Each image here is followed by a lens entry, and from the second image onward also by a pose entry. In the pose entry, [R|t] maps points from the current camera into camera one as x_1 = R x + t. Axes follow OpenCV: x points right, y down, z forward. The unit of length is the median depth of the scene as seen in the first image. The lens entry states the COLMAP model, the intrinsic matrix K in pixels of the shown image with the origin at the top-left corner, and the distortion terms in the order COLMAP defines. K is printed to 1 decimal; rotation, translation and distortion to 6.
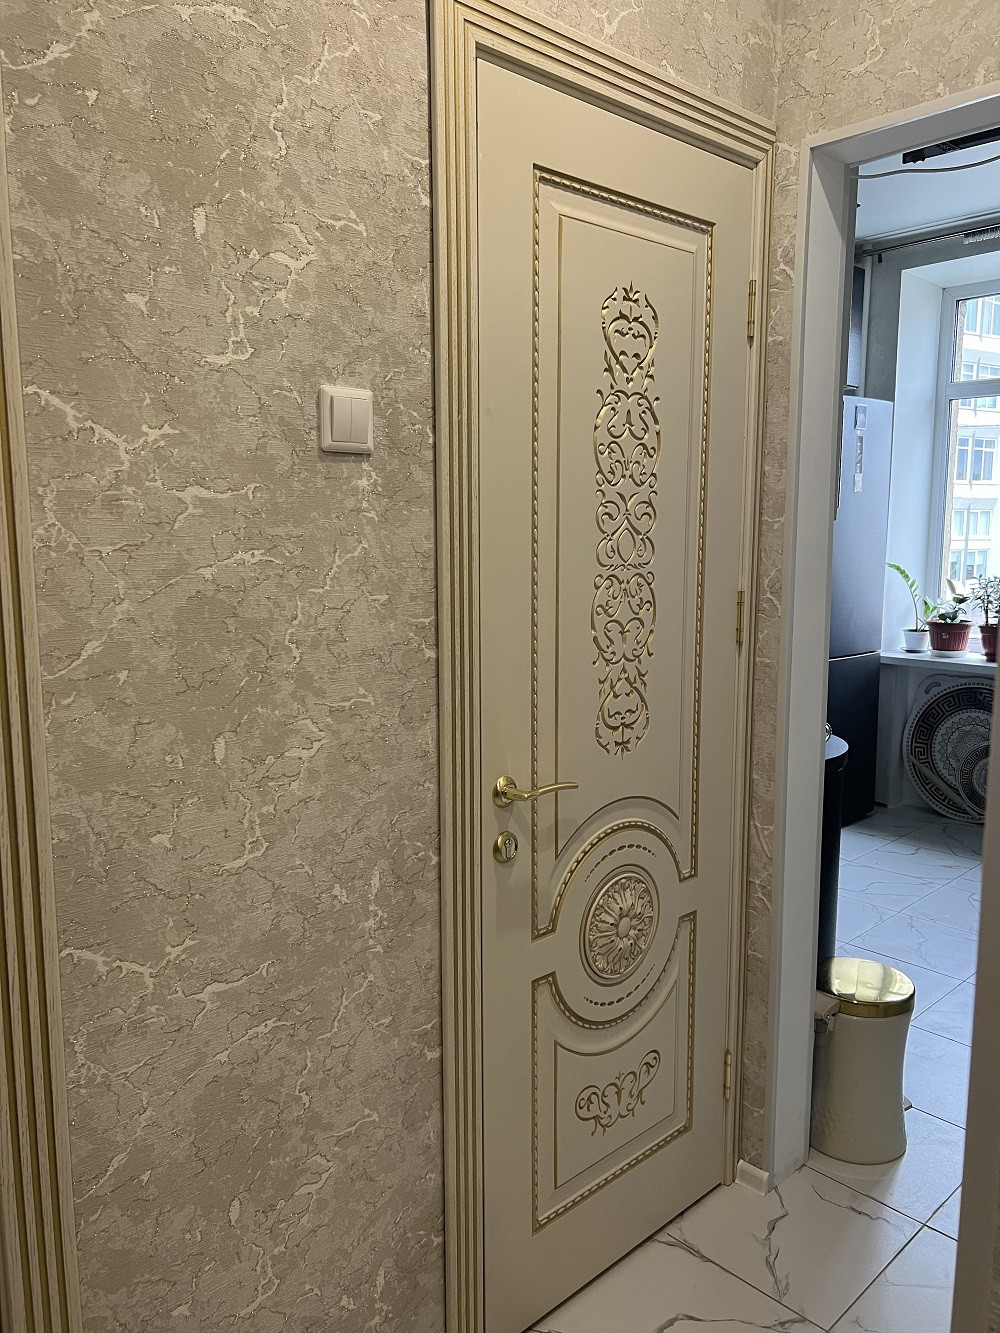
lens RADIAL K [[1011.1, 0, 519.2], [0, 1011.1, 676.6], [0, 0, 1]] dist [0.045428, -0.047321]
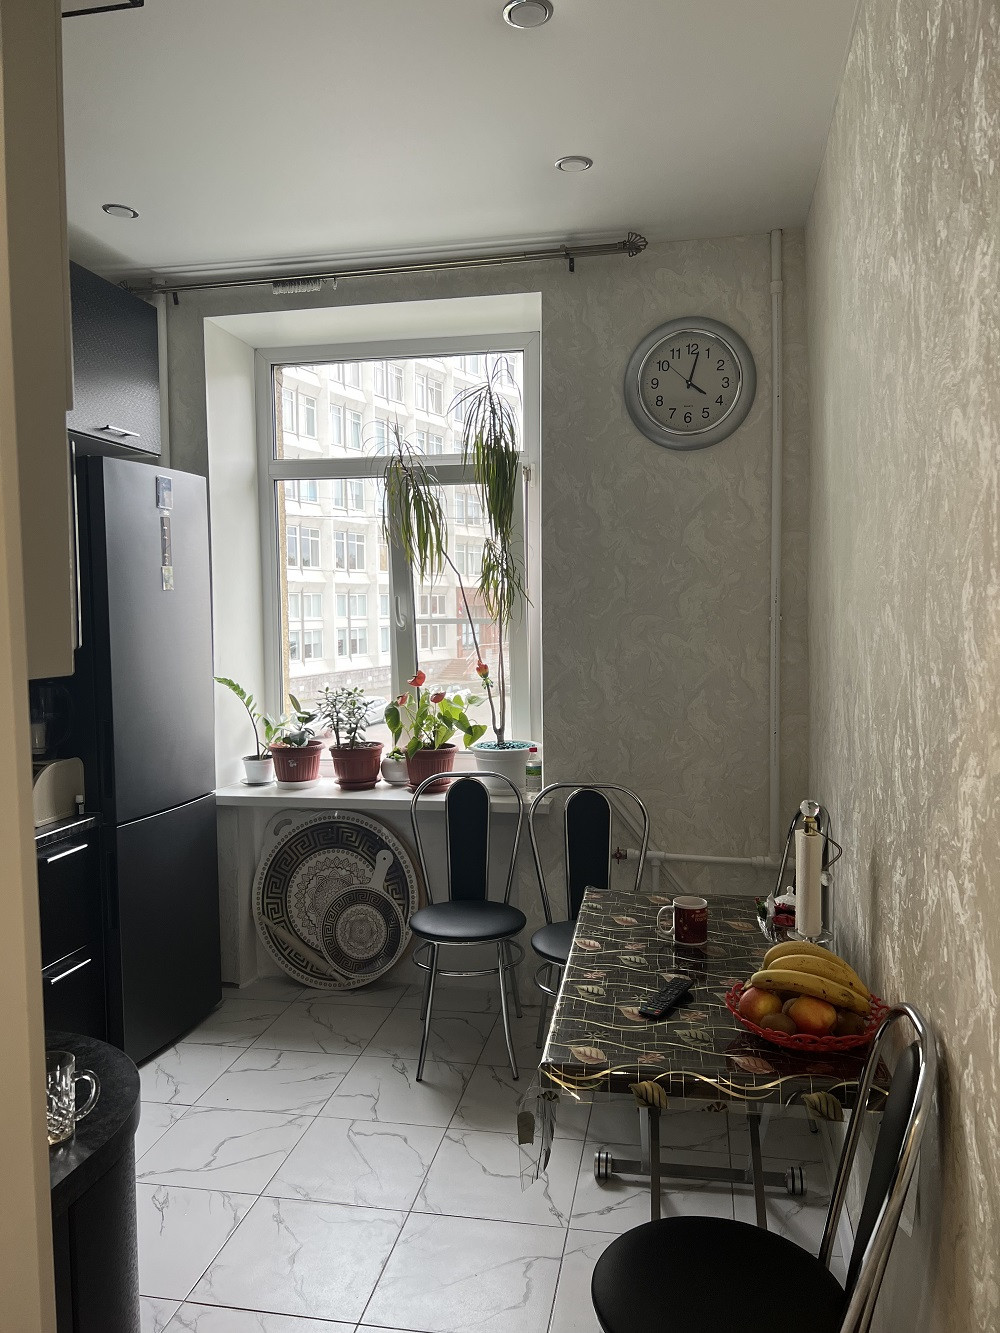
lens RADIAL K [[1011.1, 0, 495.6], [0, 1011.1, 655.3], [0, 0, 1]] dist [0.045428, -0.047321]
pose [[0.825489, -0.036641, 0.563228, 0.101481], [0.092658, 0.993150, -0.071193, -0.053992], [-0.556761, 0.110957, 0.823229, 0.237210]]
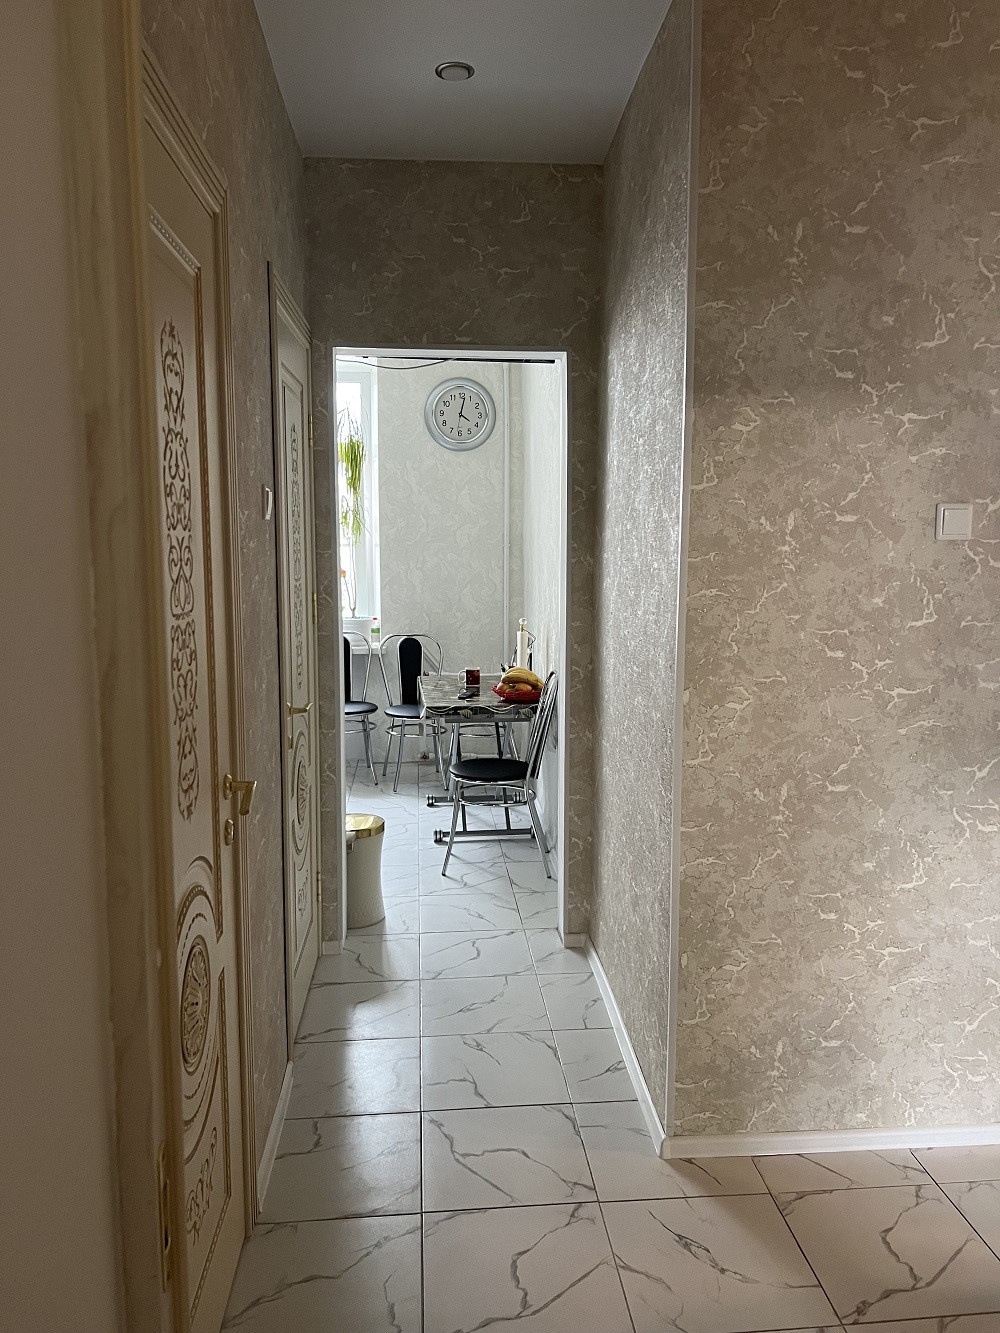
lens RADIAL K [[1011.1, 0, 512.6], [0, 1011.1, 674.8], [0, 0, 1]] dist [0.045428, -0.047321]
pose [[0.633951, -0.099976, 0.766884, -0.373378], [0.113155, 0.992928, 0.035905, 0.011620], [-0.765050, 0.064015, 0.640781, -0.141555]]
